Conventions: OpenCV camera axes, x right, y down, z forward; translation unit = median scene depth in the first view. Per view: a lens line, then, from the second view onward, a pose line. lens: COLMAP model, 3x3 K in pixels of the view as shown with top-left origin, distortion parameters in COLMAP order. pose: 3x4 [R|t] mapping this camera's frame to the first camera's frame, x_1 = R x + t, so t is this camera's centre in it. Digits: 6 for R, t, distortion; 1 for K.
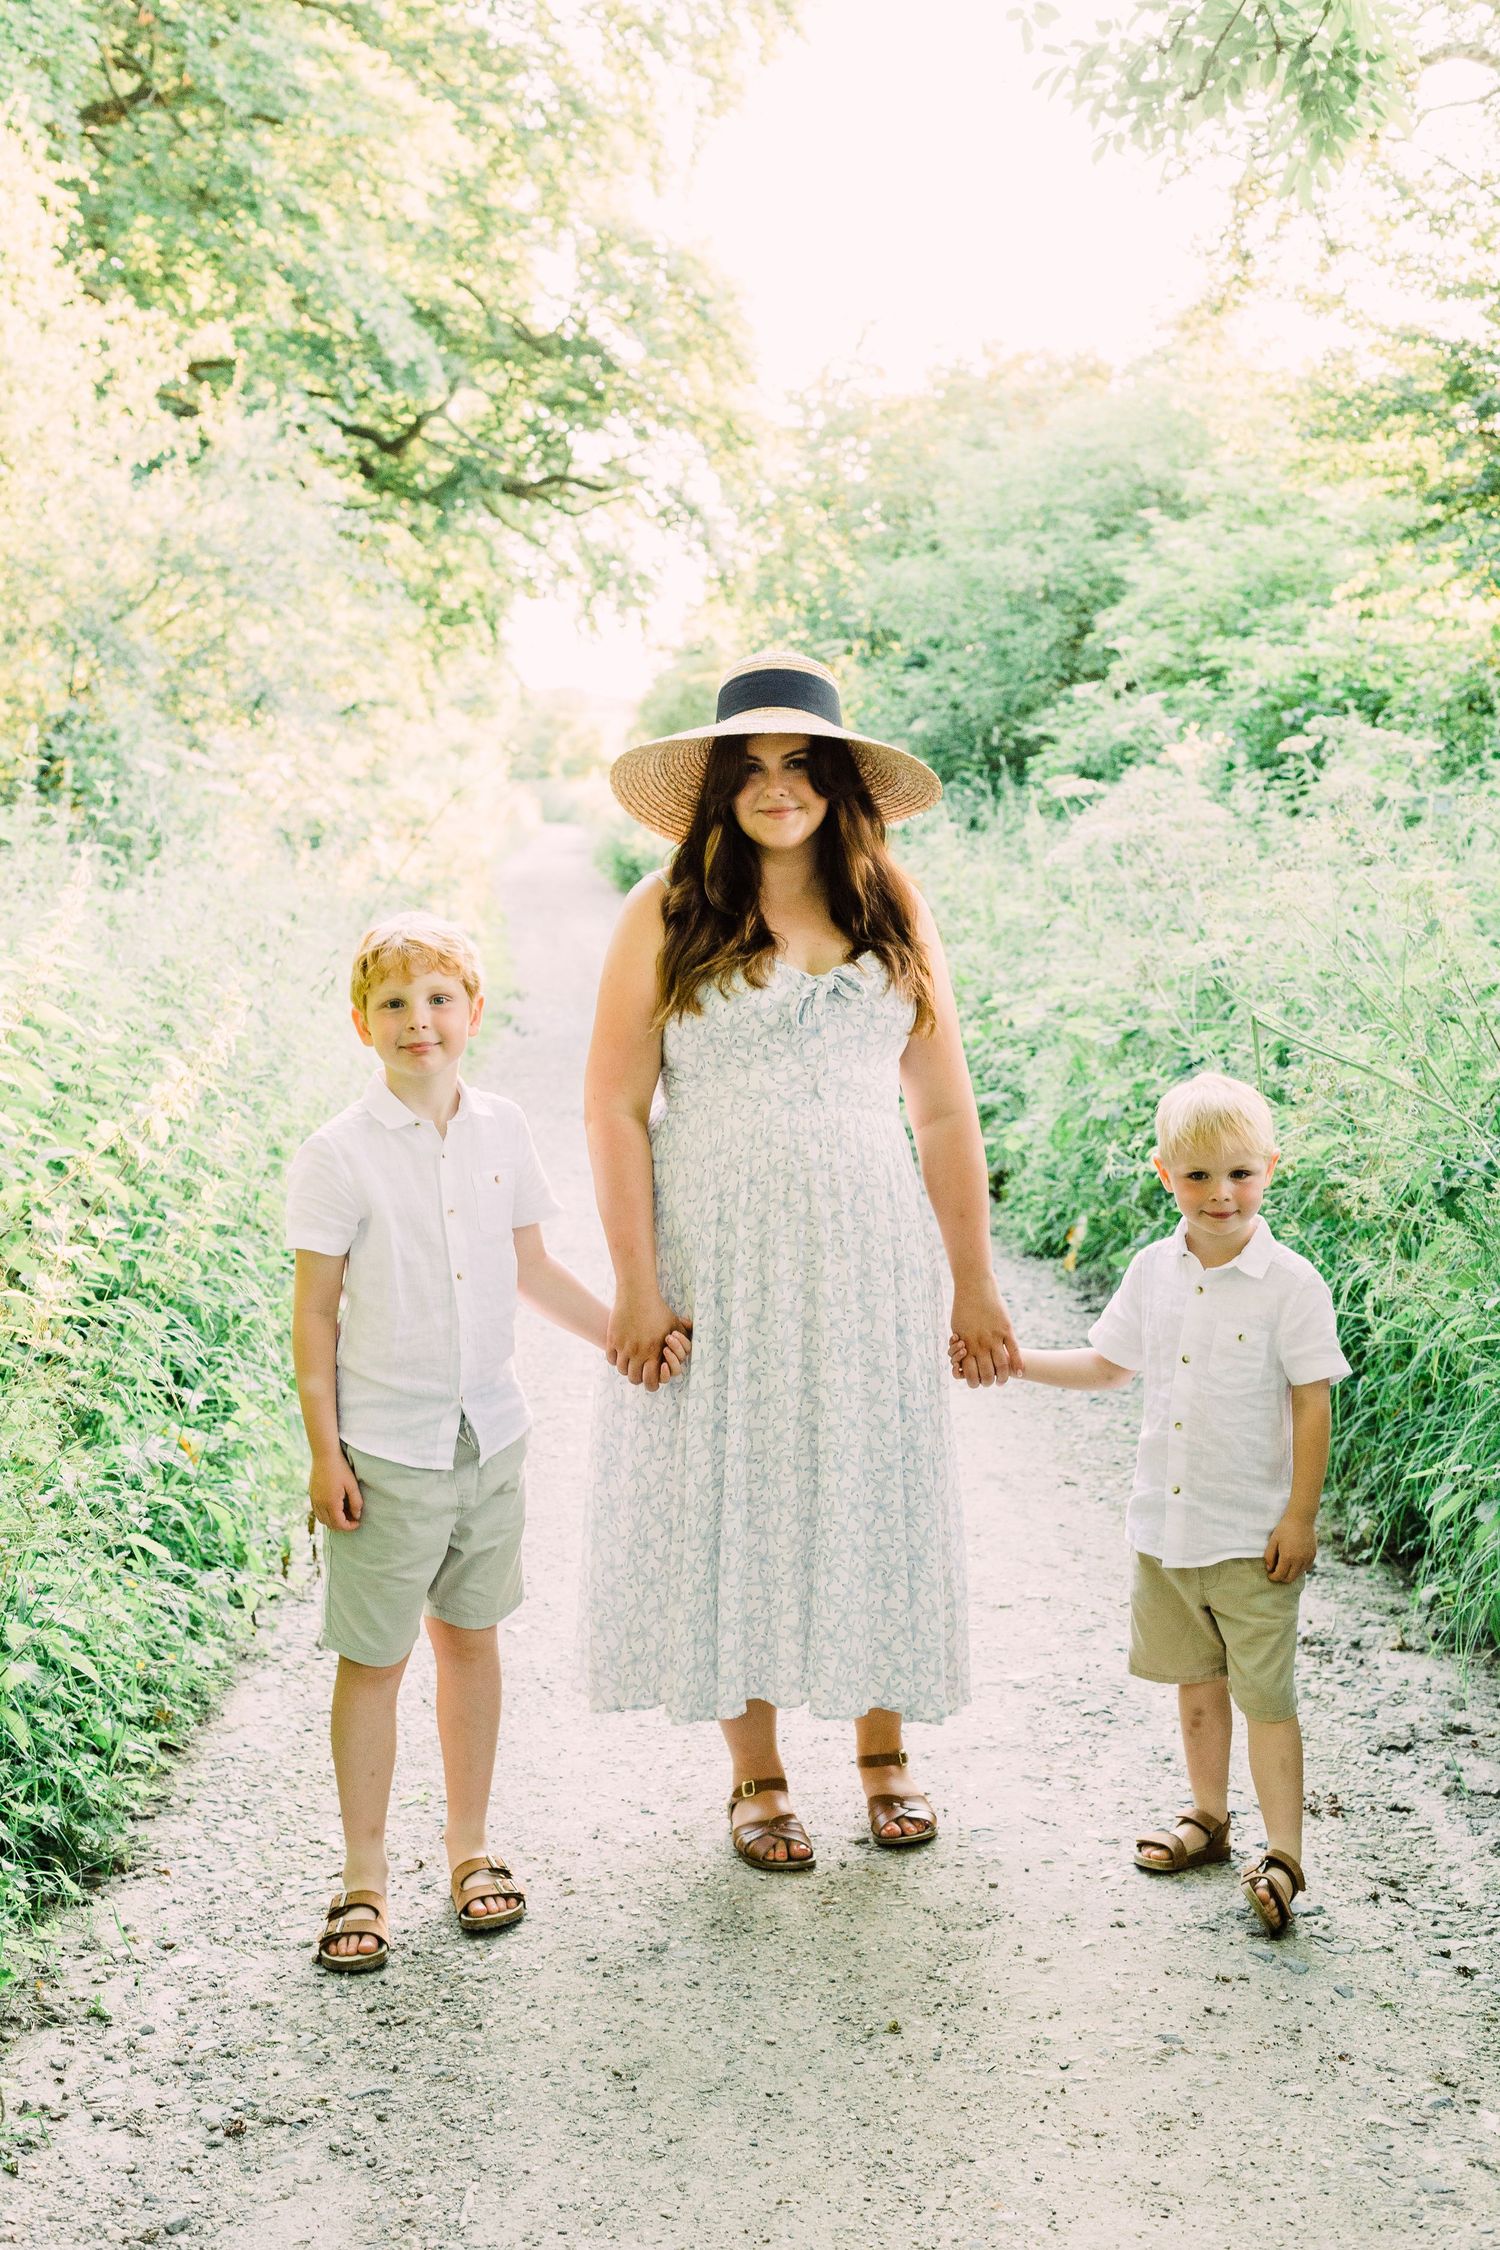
lens RADIAL K [[3394.3, 0, 750.0], [0, 3394.3, 1125.0], [0, 0, 1]] dist [-0.015019, -0.027417]
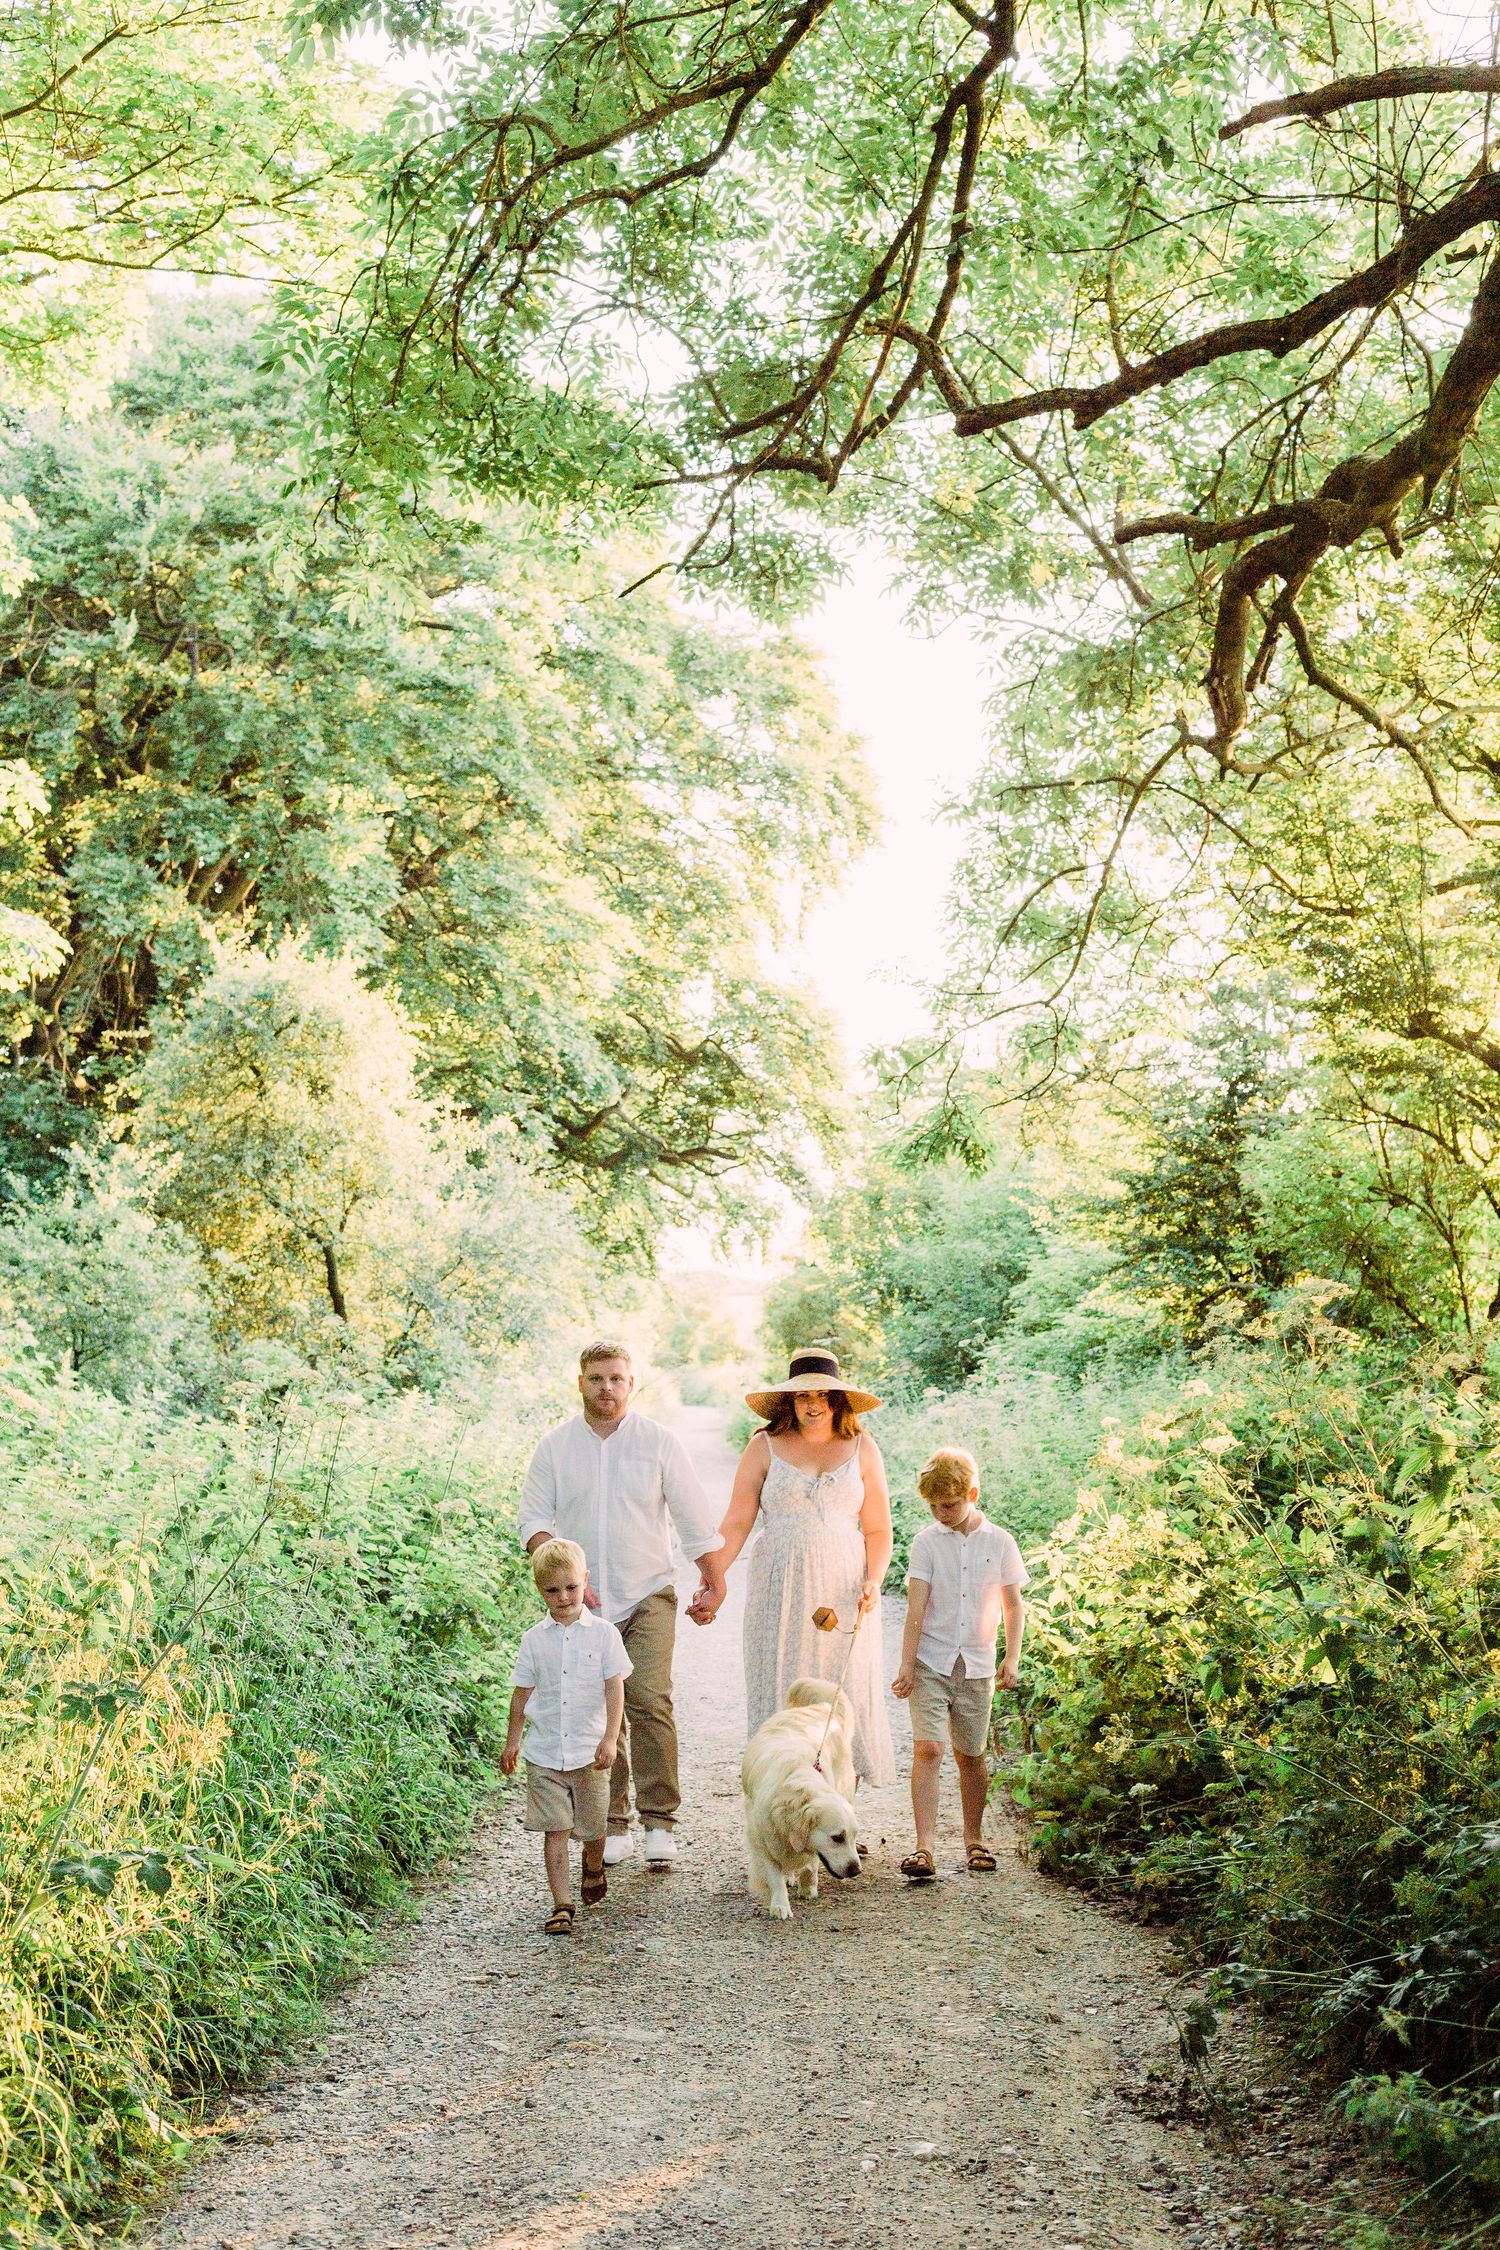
lens RADIAL K [[3394.3, 0, 750.0], [0, 3394.3, 1125.0], [0, 0, 1]] dist [-0.015019, -0.027417]
pose [[0.999160, -0.011045, -0.039458, 0.015680], [0.004125, 0.985207, -0.171316, 0.028952], [0.040767, 0.171010, 0.984426, -0.322325]]
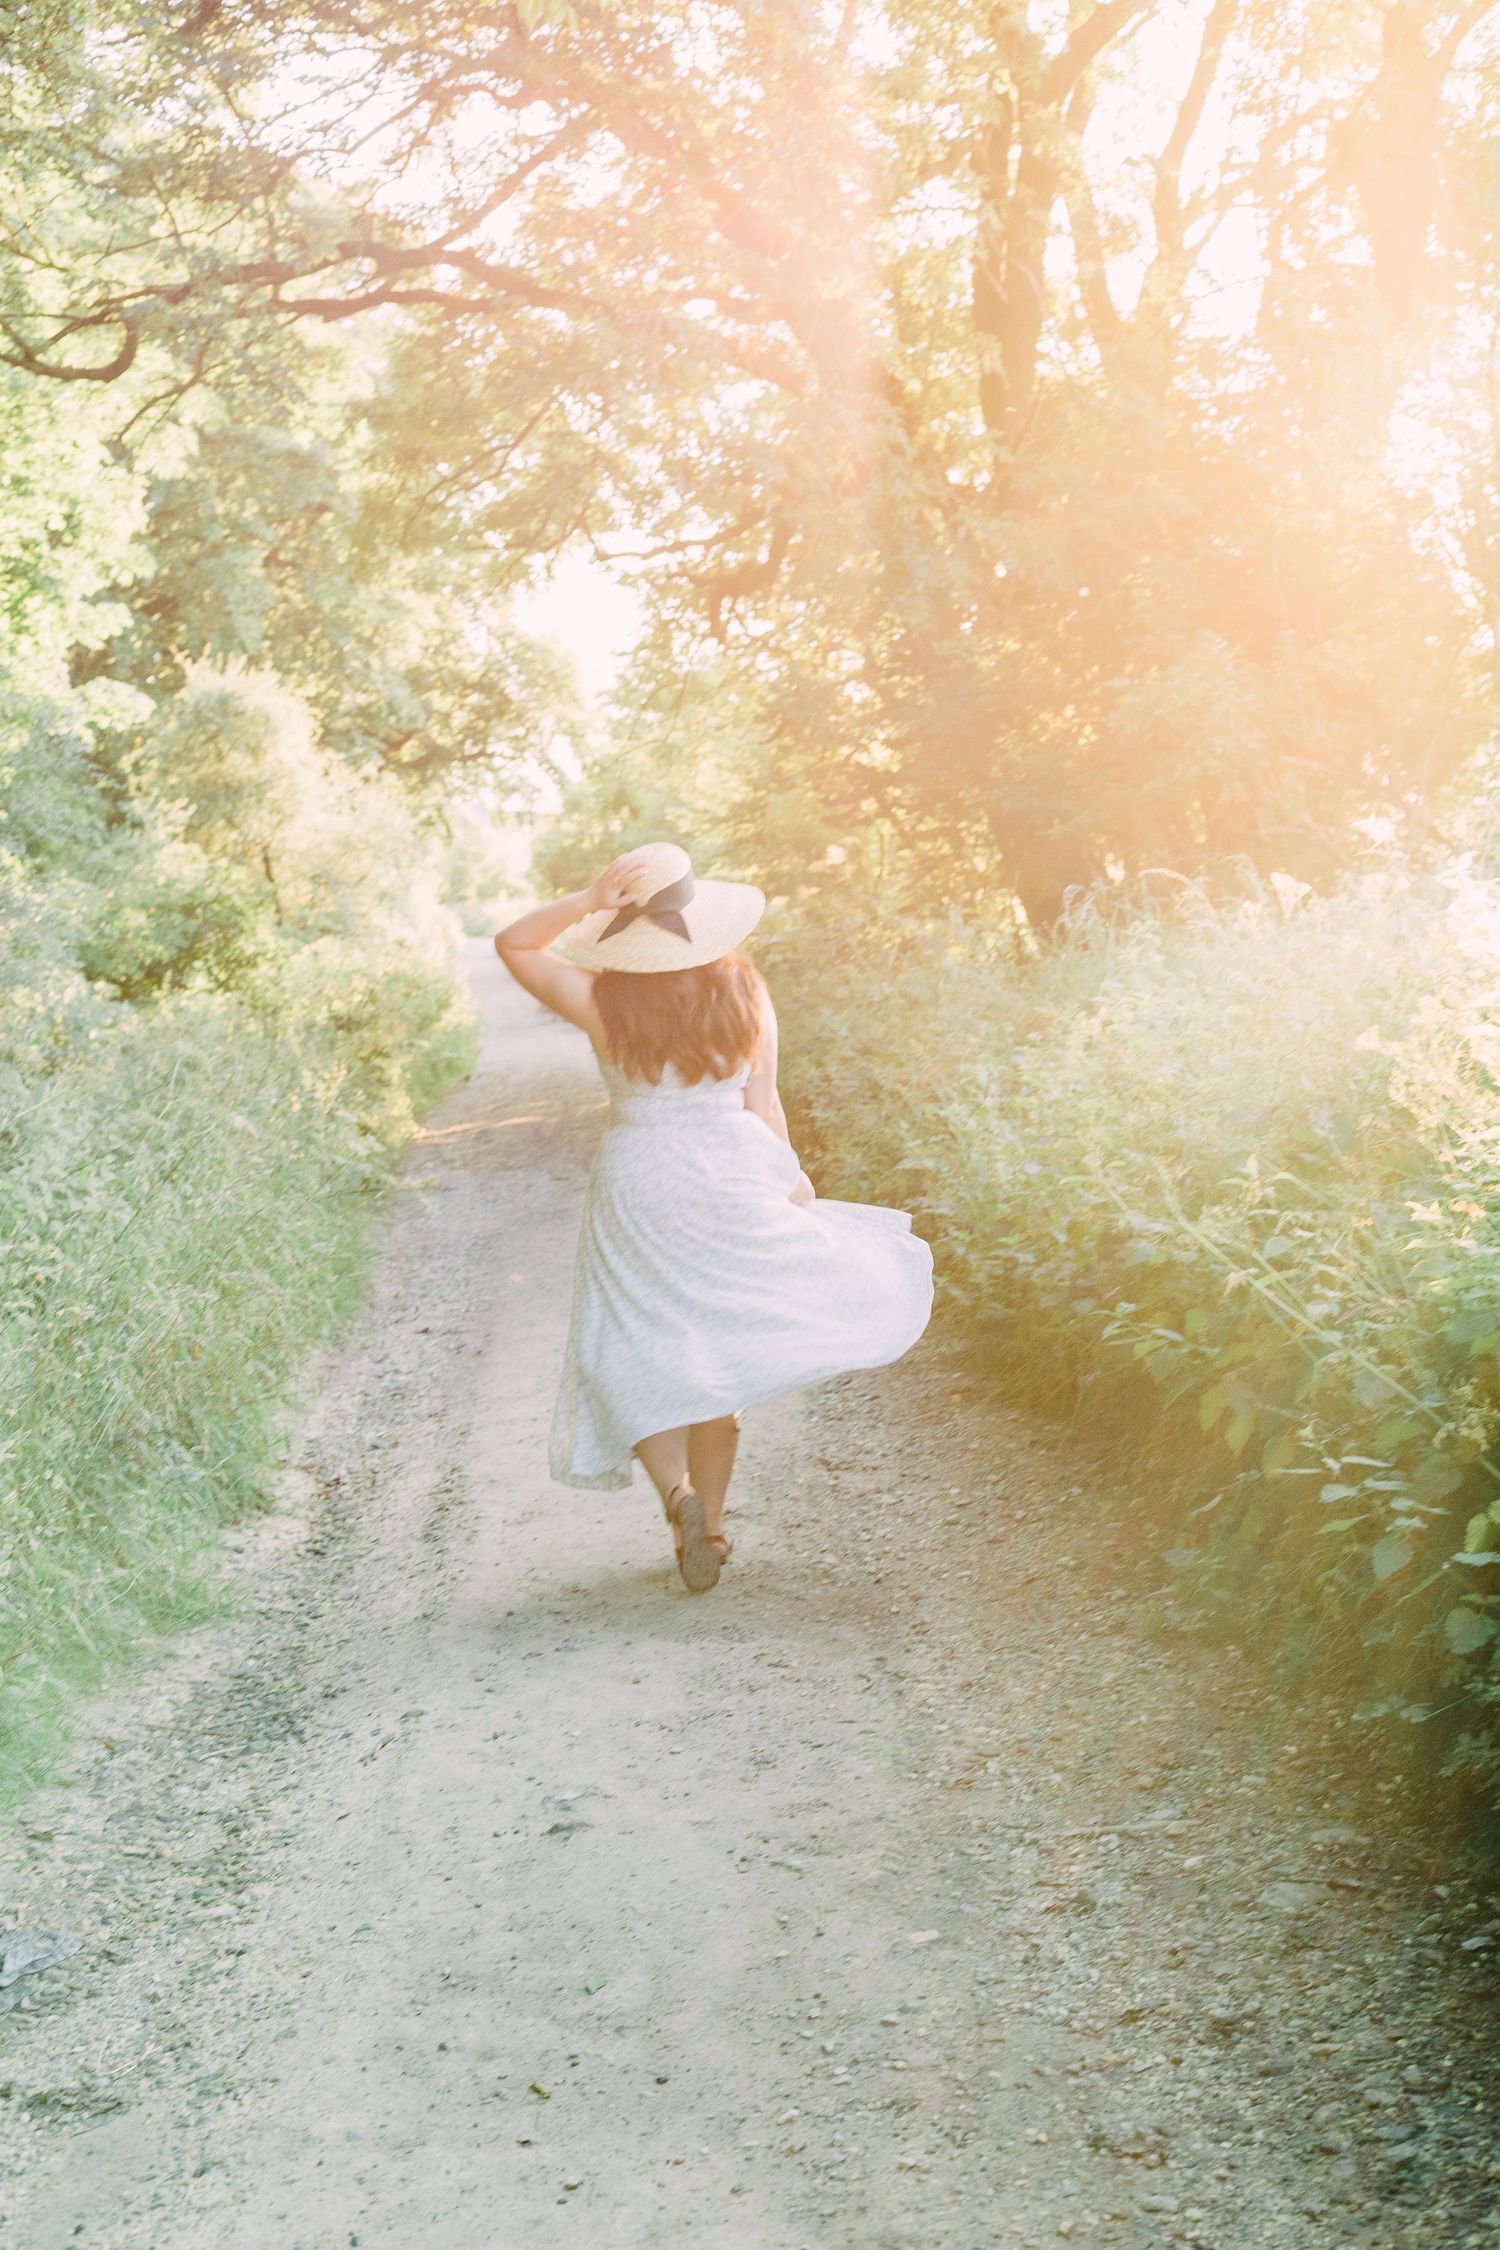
lens RADIAL K [[3154.4, 0, 750.0], [0, 3154.4, 1125.0], [0, 0, 1]] dist [-0.013601, -0.022709]
pose [[0.998256, -0.051708, 0.028496, 0.030317], [0.052442, 0.998295, -0.025623, 0.064905], [-0.027123, 0.027073, 0.999265, -0.733932]]
